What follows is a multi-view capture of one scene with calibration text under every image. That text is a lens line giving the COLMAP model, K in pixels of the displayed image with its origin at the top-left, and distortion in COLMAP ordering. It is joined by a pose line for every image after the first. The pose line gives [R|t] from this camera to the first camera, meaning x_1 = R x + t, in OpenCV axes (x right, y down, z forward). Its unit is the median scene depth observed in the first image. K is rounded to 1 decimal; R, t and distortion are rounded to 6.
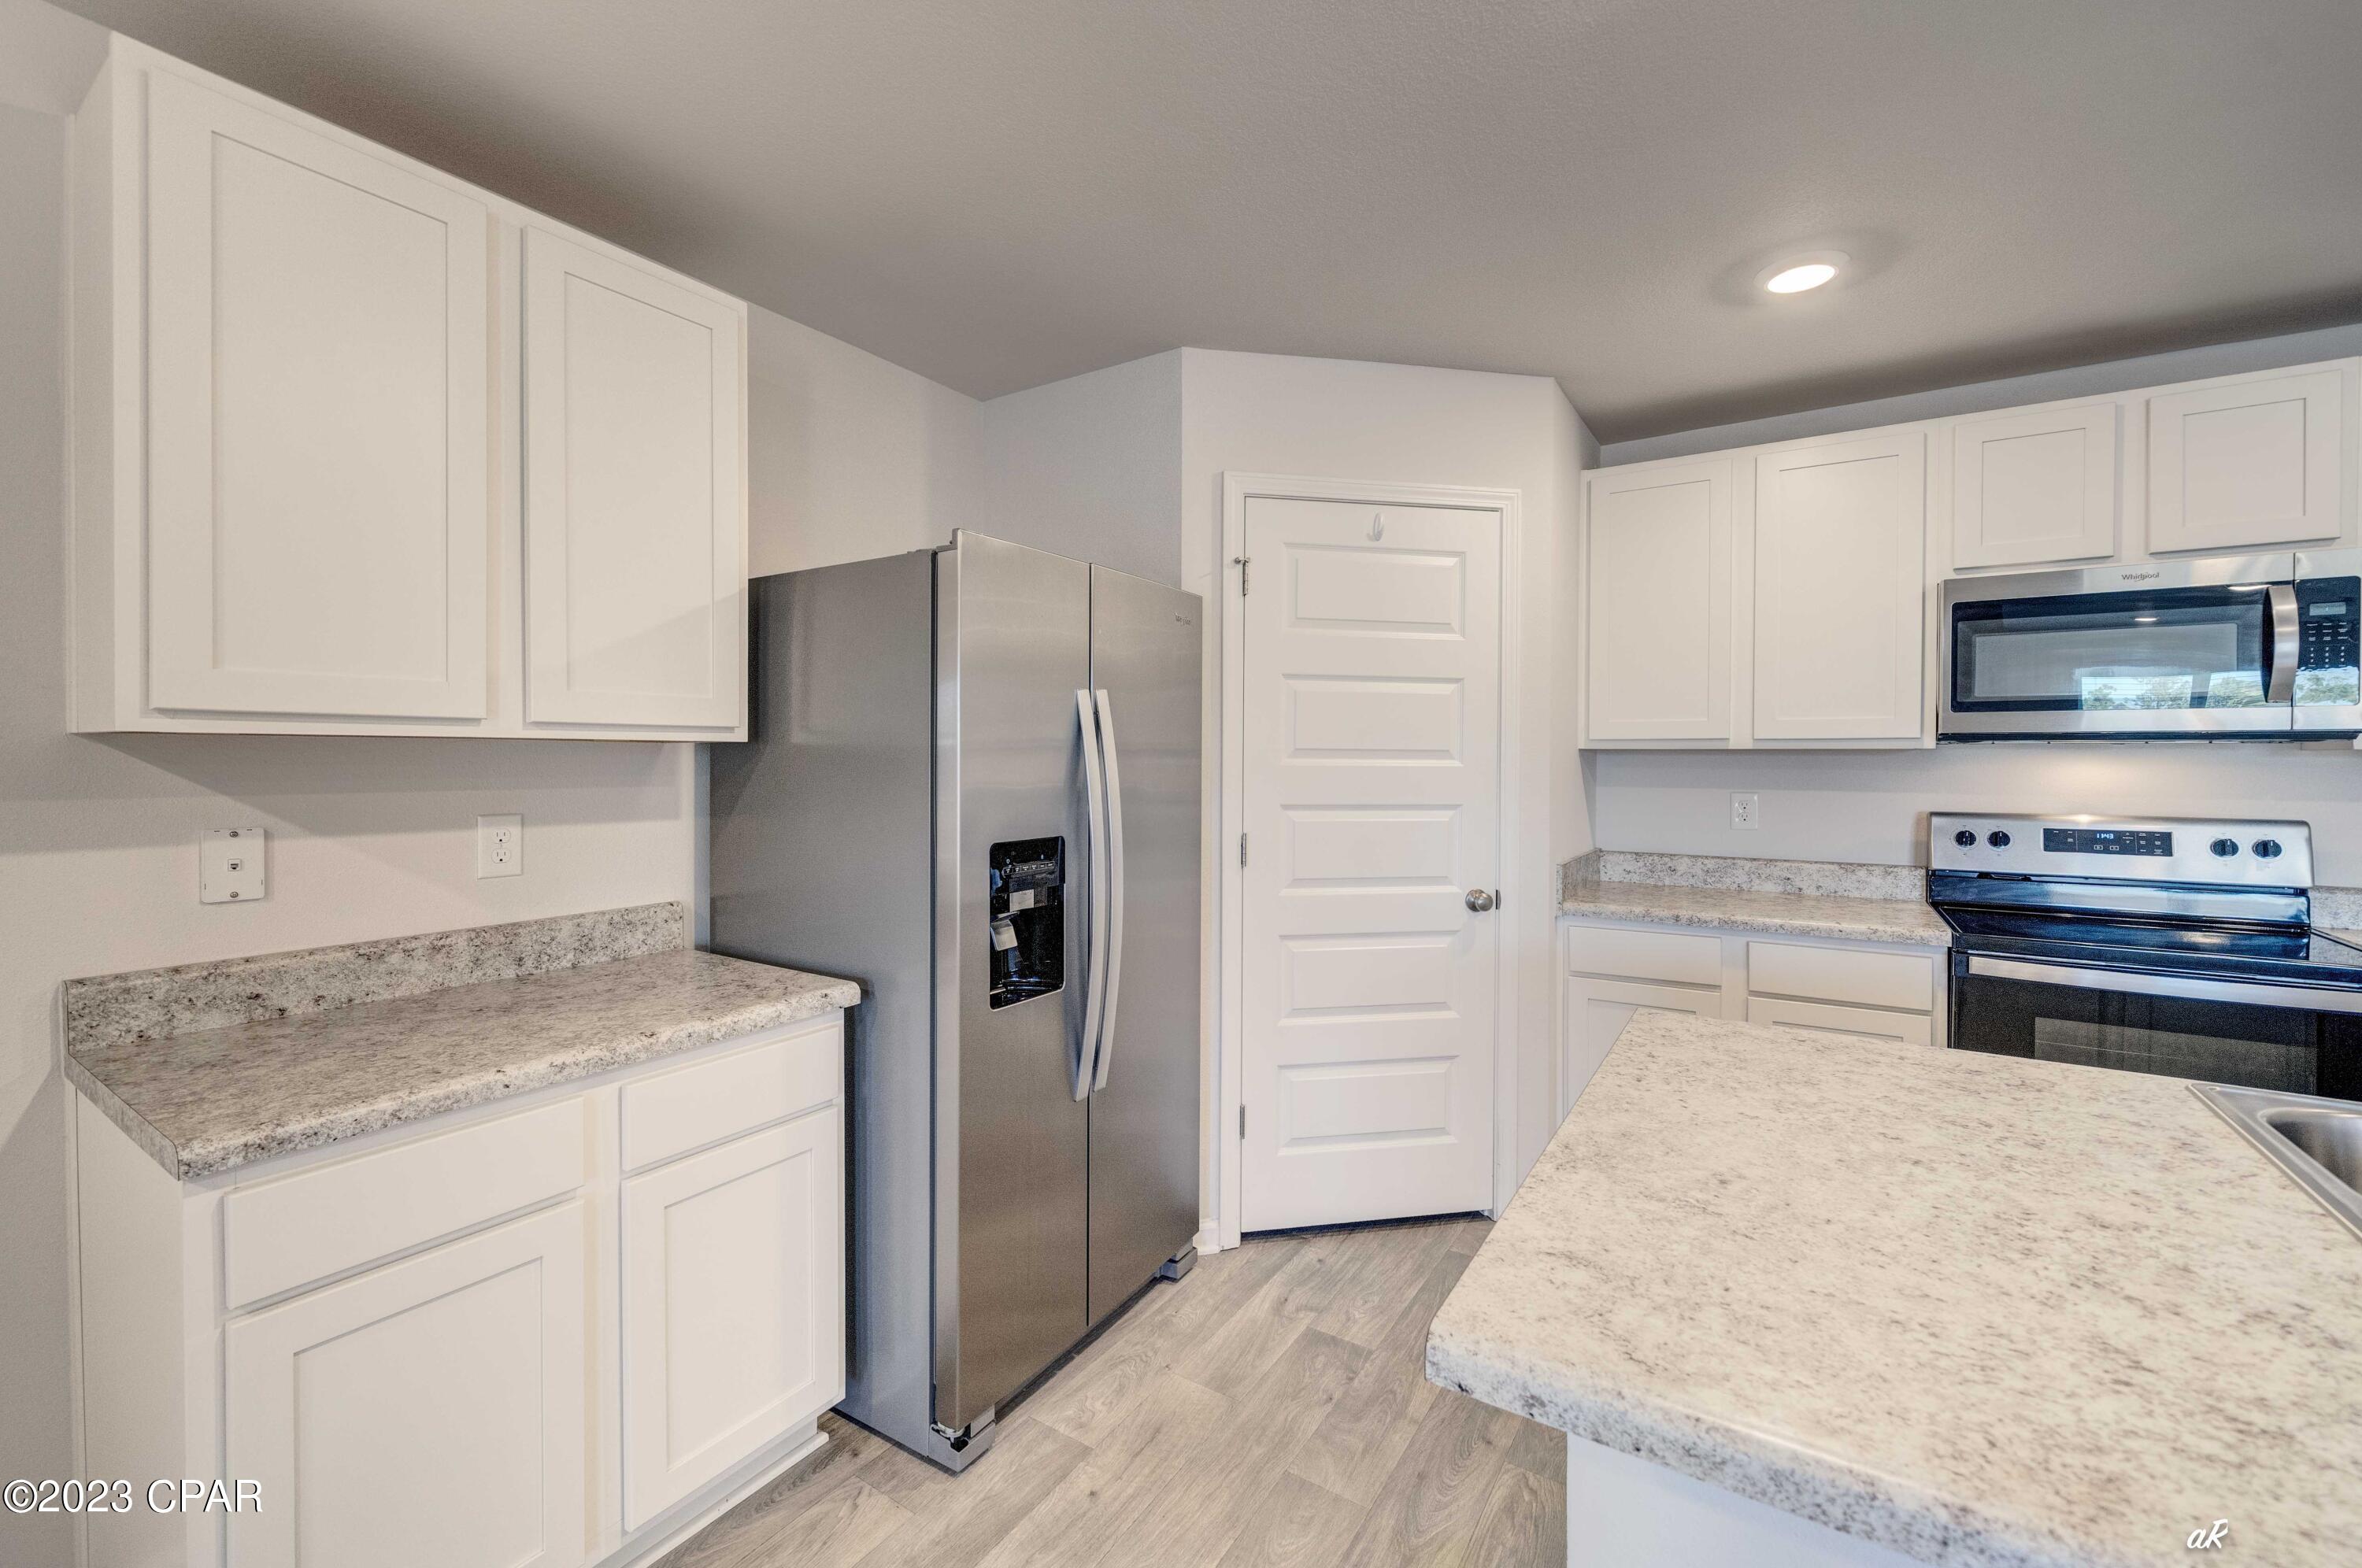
lens RADIAL K [[1006.7, 0, 1159.4], [0, 1006.7, 764.1], [0, 0, 1]] dist [-0.001121, 0.000202]
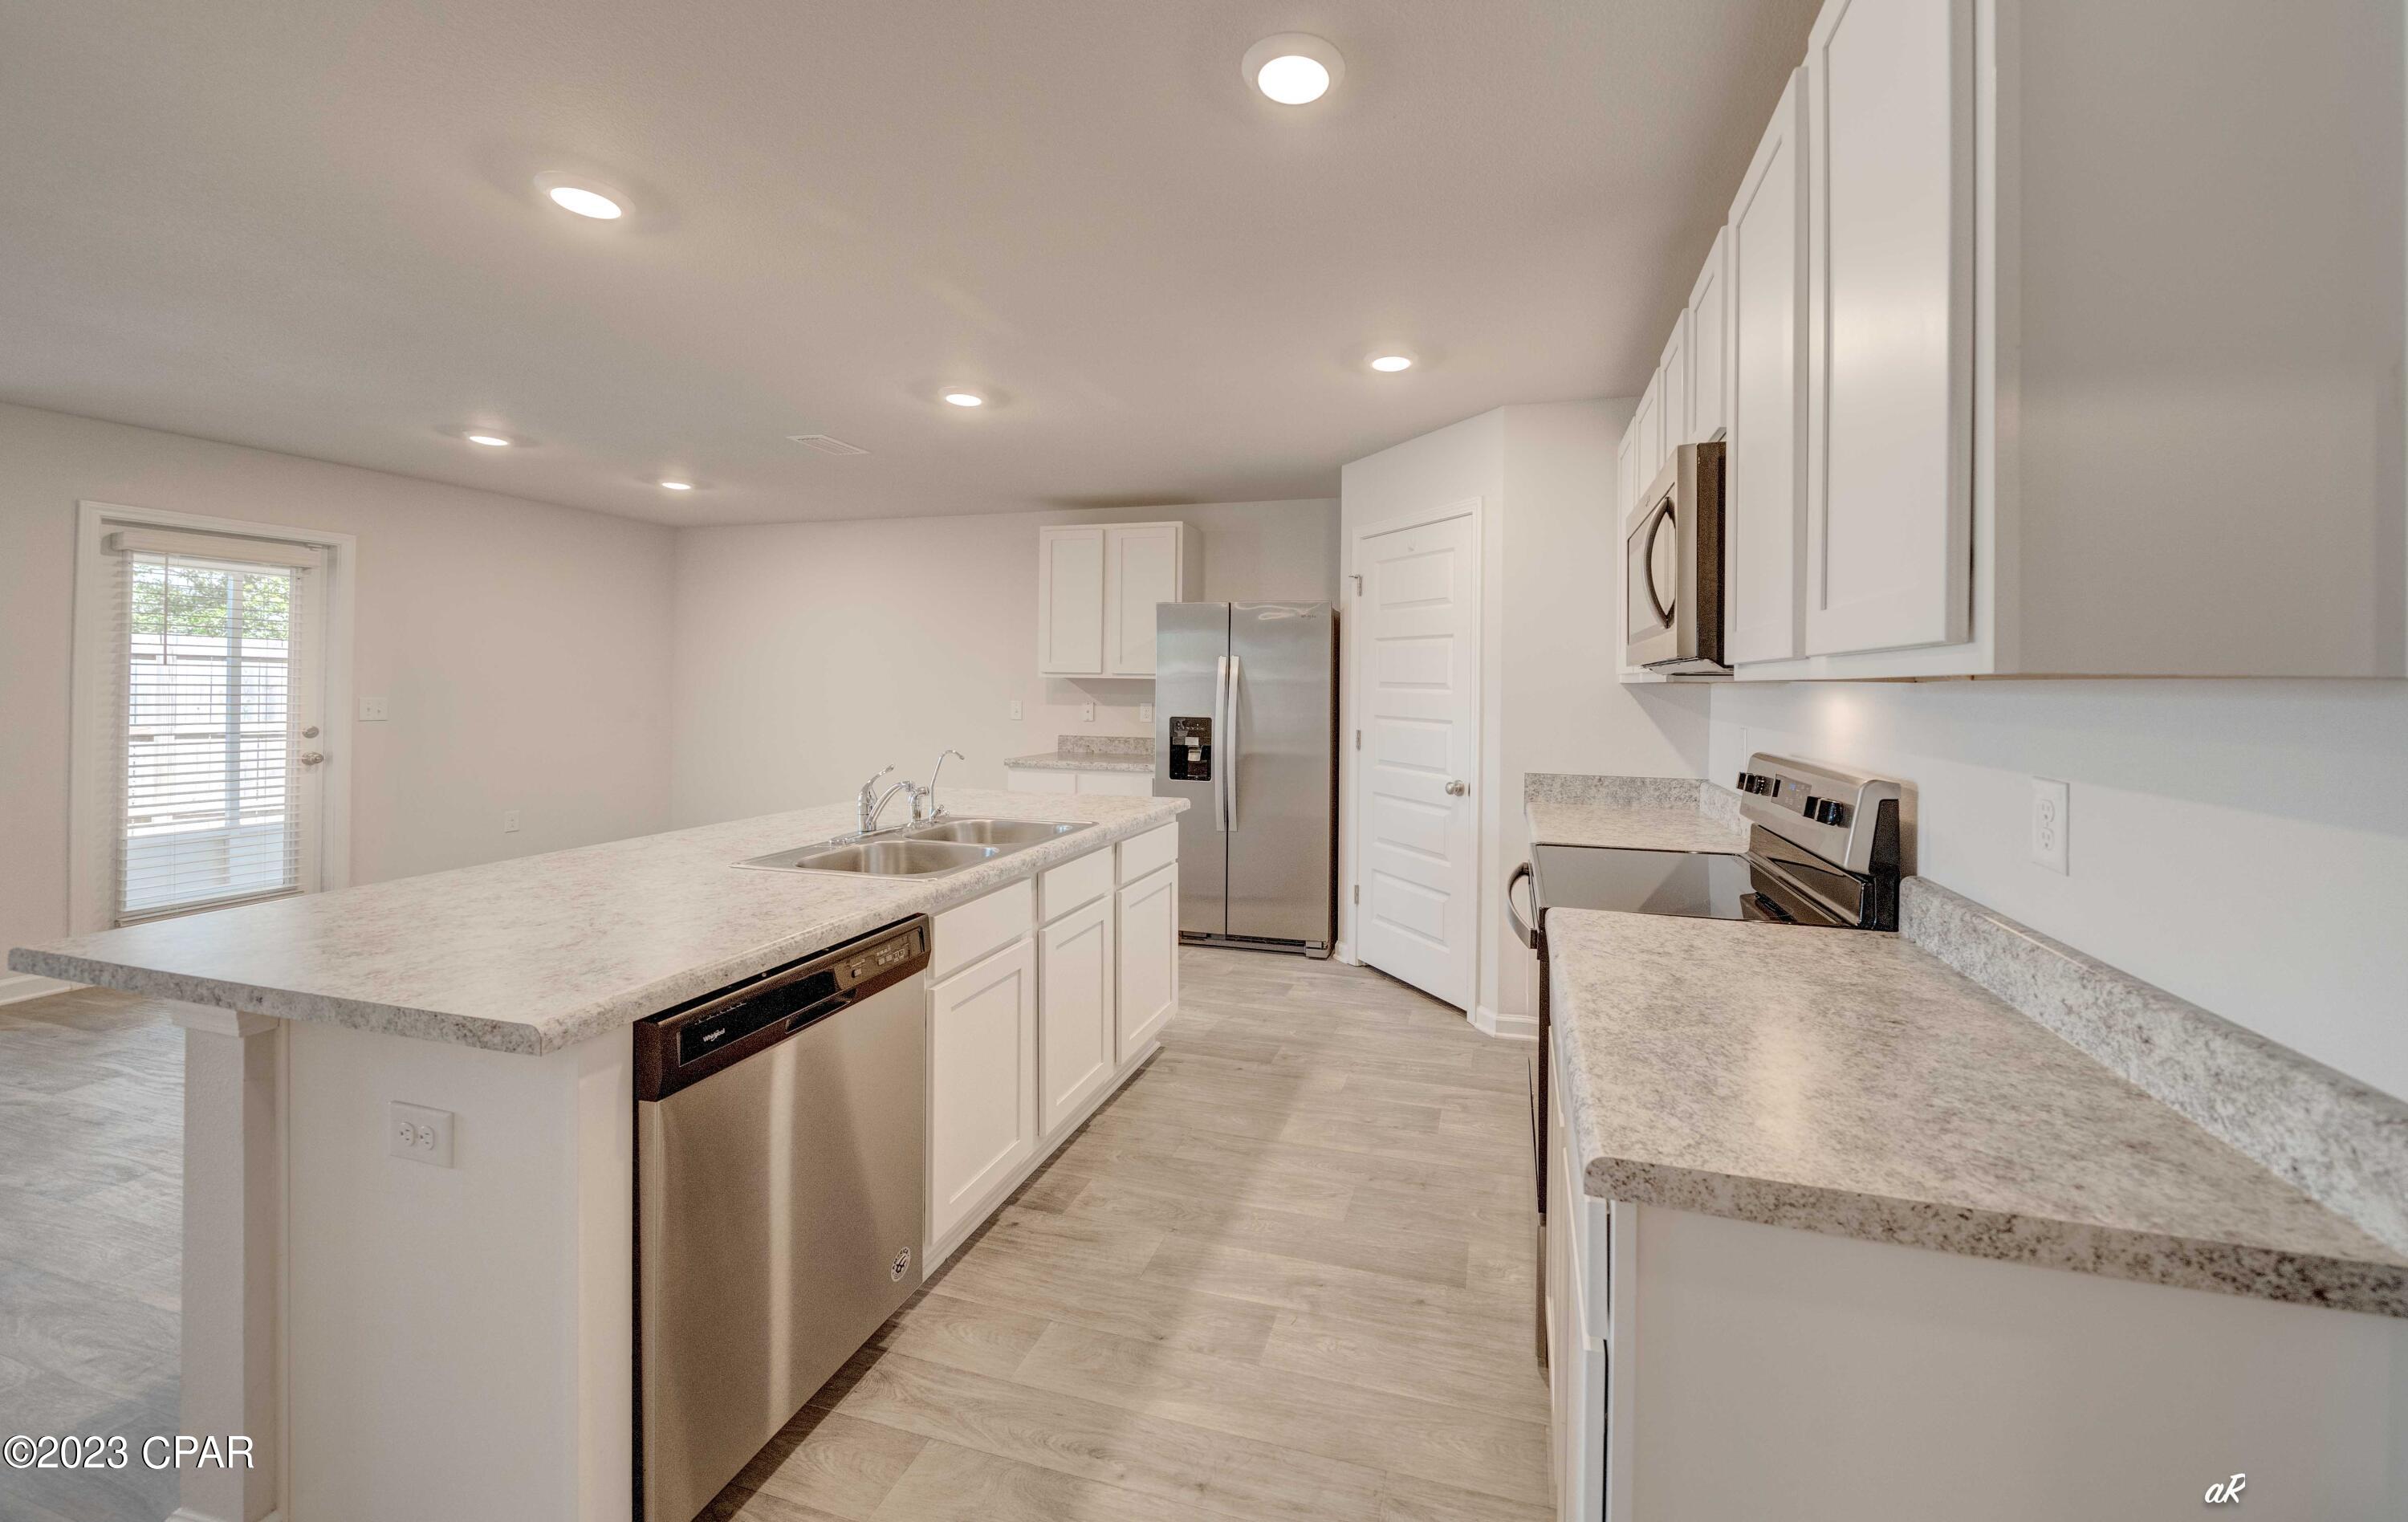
lens RADIAL K [[875.8, 0, 1262.3], [0, 875.8, 680.2], [0, 0, 1]] dist [-0.006776, 0.000836]
pose [[0.311359, 0.001292, -0.950292, 2.294271], [-0.017361, 0.999840, -0.004329, -0.015042], [0.950134, 0.017846, 0.311331, 0.546880]]
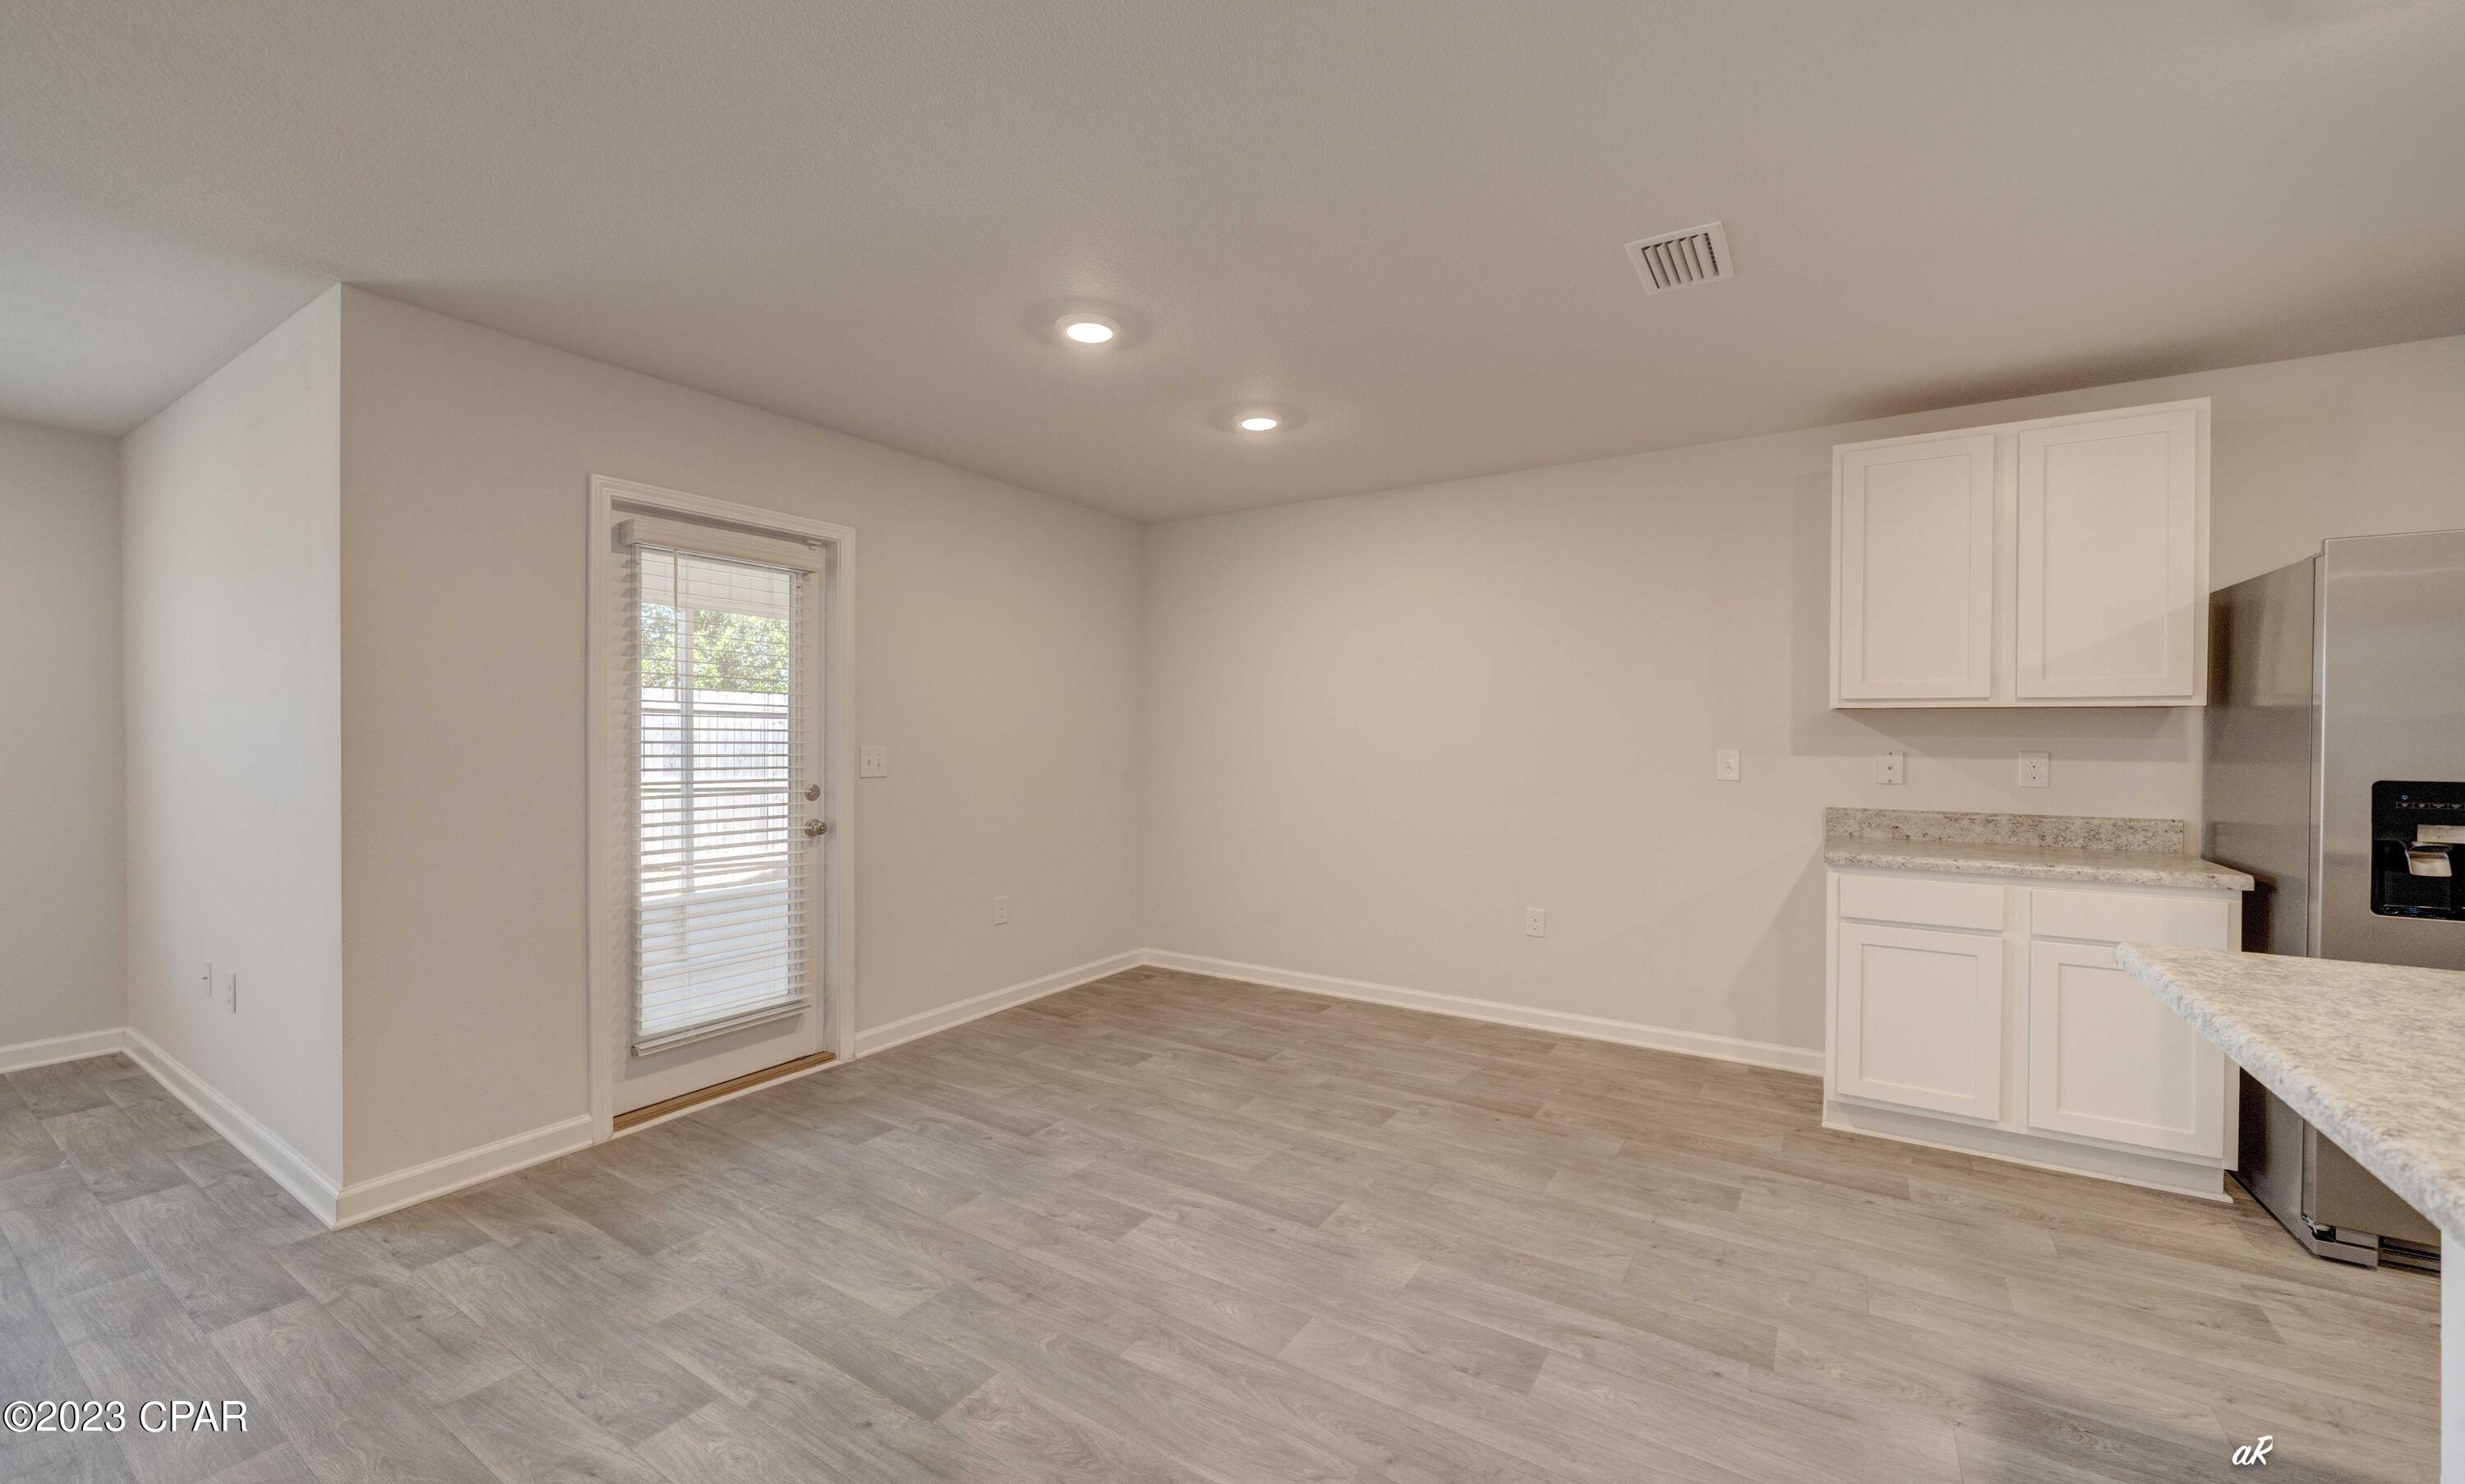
lens RADIAL K [[919.2, 0, 1214.1], [0, 919.2, 747.7], [0, 0, 1]] dist [-0.010104, 0.000148]
pose [[0.020387, 0.013132, -0.999706, 0.994905], [-0.010653, 0.999860, 0.012917, 0.042374], [0.999735, 0.010386, 0.020524, -0.500189]]
